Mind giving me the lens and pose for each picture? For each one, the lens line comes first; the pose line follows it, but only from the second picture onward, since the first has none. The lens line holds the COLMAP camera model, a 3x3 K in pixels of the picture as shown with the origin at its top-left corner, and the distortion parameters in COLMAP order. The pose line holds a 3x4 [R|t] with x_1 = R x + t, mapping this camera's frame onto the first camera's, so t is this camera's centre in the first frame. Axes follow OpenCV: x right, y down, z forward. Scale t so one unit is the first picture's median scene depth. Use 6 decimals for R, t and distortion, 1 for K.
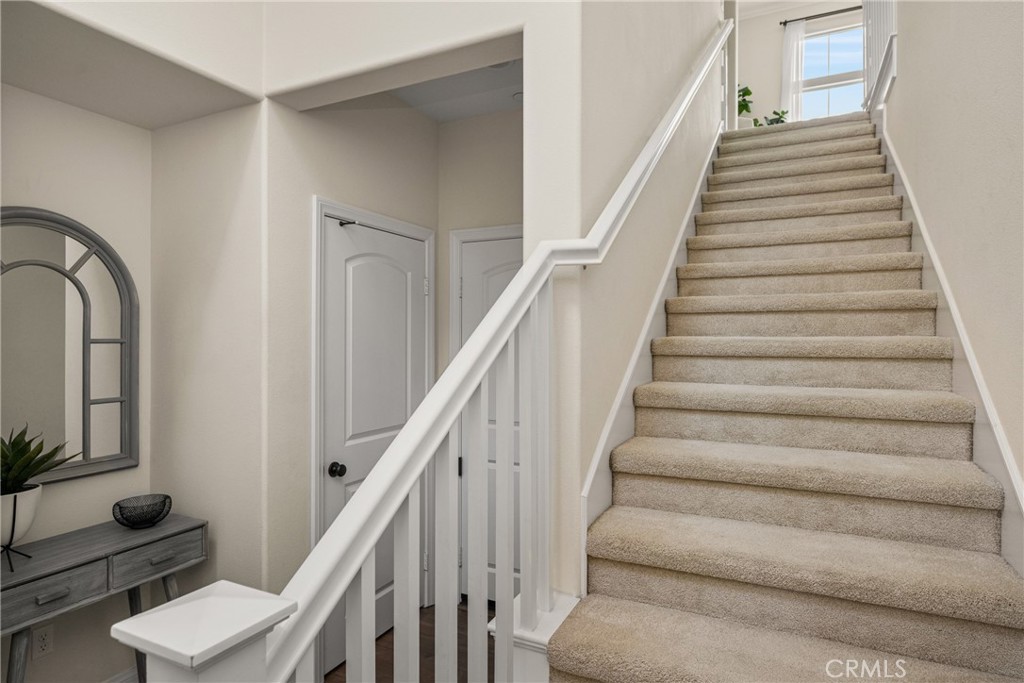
lens RADIAL K [[562.3, 0, 512.6], [0, 562.3, 339.0], [0, 0, 1]] dist [-0.002209, -0.000855]
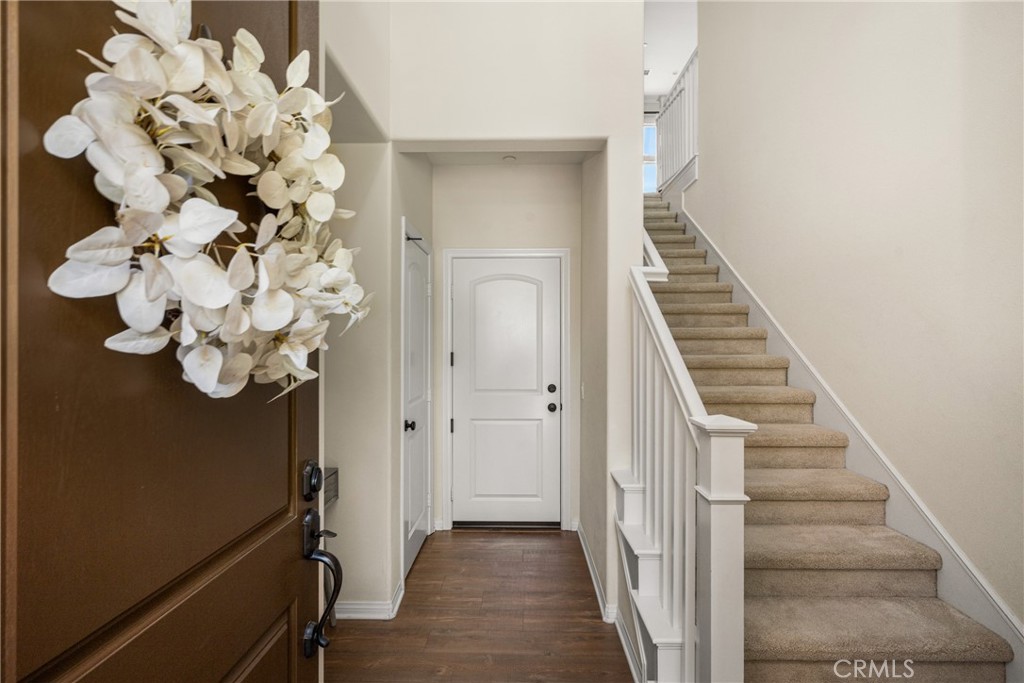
lens RADIAL K [[484.5, 0, 498.4], [0, 484.5, 346.7], [0, 0, 1]] dist [-0.001405, 0.000262]
pose [[0.915567, -0.003069, 0.402154, -0.706234], [0.002426, 0.999995, 0.002110, 0.055721], [-0.402158, -0.000956, 0.915570, -0.159394]]
